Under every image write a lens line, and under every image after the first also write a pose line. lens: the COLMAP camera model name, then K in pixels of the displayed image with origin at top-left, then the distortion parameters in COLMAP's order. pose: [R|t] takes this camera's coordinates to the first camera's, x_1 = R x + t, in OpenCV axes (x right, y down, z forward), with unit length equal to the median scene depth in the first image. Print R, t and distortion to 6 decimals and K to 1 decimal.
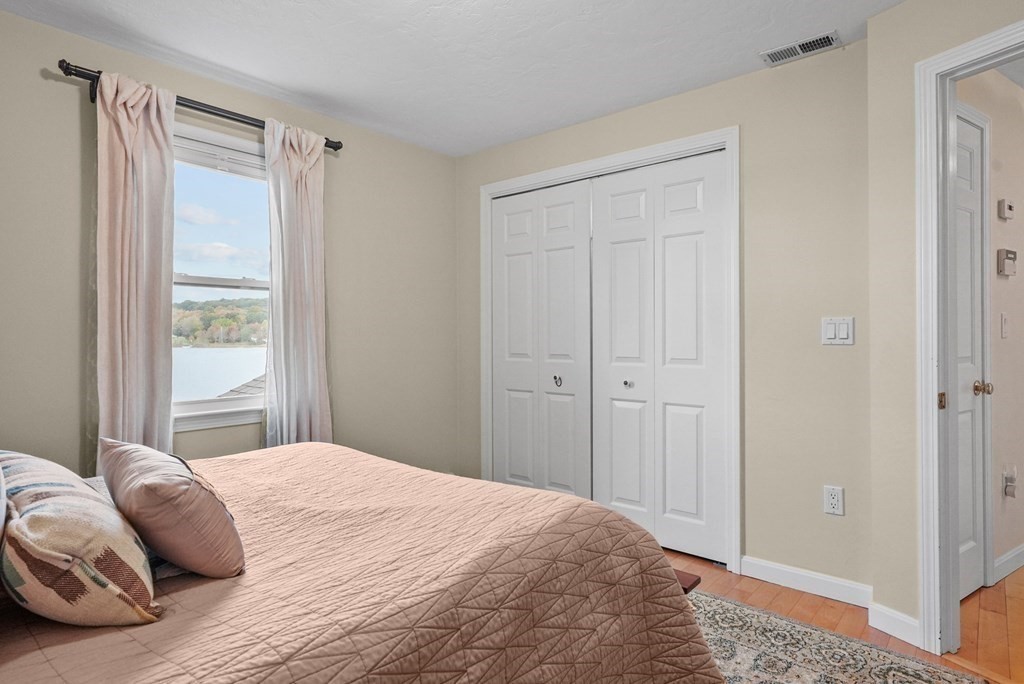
lens RADIAL K [[559.1, 0, 510.5], [0, 559.1, 336.2], [0, 0, 1]] dist [-0.002335, -0.000276]
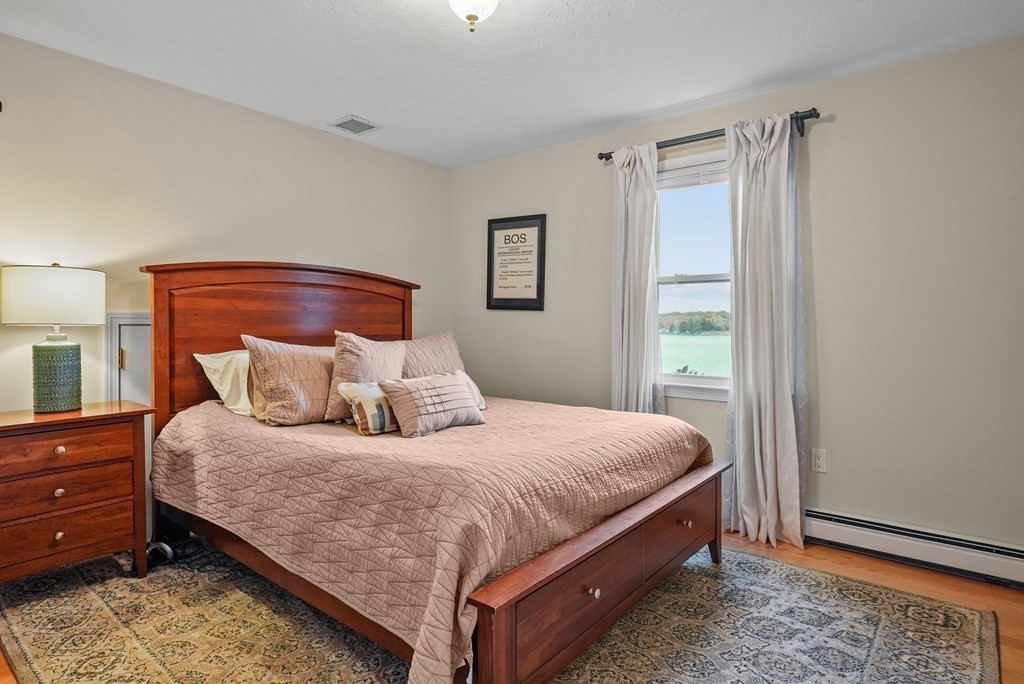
lens RADIAL K [[559.1, 0, 510.8], [0, 559.1, 337.6], [0, 0, 1]] dist [-0.002335, -0.000276]
pose [[0.012657, 0.018484, -0.999749, 0.830726], [-0.002387, 0.999827, 0.018456, 0.008357], [0.999917, 0.002153, 0.012699, 0.722565]]
